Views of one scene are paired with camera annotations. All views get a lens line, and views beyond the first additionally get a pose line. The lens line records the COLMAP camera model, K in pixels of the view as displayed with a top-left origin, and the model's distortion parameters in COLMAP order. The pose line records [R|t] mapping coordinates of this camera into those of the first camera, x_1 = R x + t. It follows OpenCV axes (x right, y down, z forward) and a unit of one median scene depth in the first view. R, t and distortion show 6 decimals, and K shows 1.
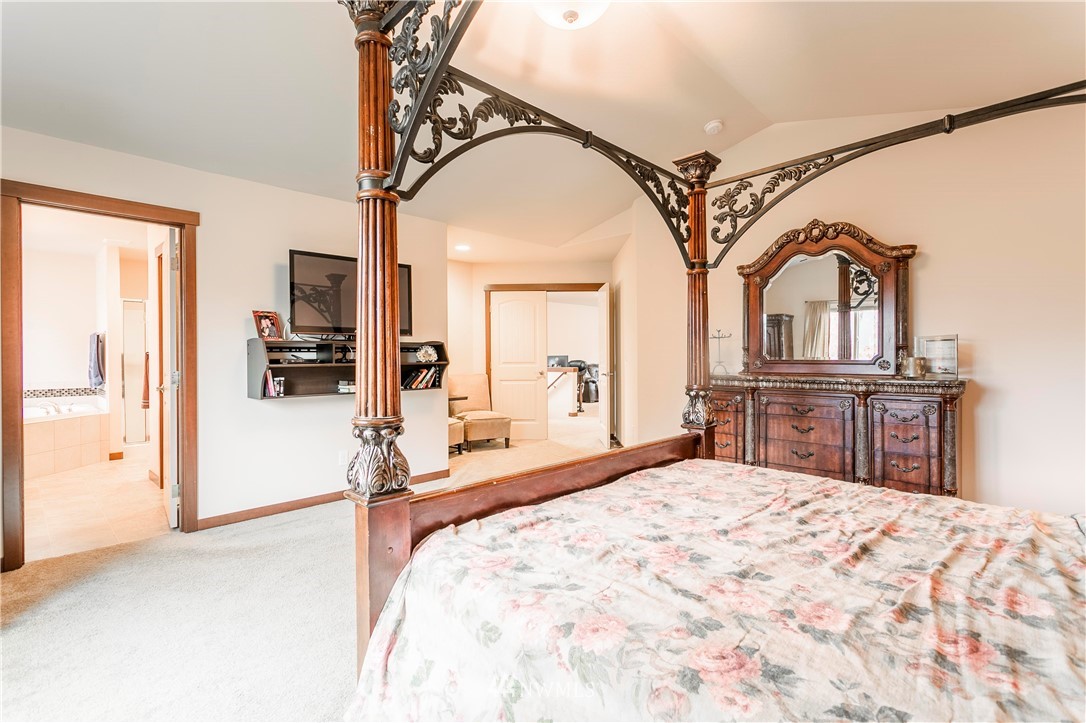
lens RADIAL K [[507.7, 0, 543.3], [0, 507.7, 358.1], [0, 0, 1]] dist [0.001854, 0.000295]
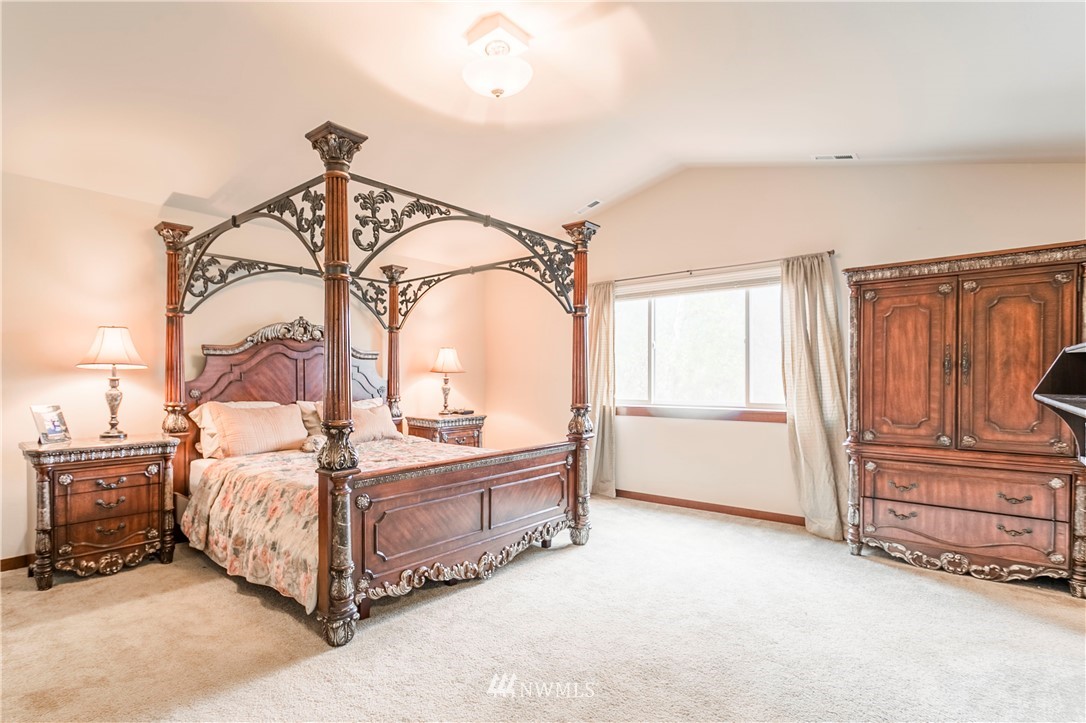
lens RADIAL K [[507.7, 0, 539.0], [0, 507.7, 388.3], [0, 0, 1]] dist [0.001854, 0.000295]
pose [[0.954347, 0.005346, -0.298653, 0.687157], [-0.004024, 0.999979, 0.005039, 0.008507], [0.298674, -0.003607, 0.954349, -0.274365]]
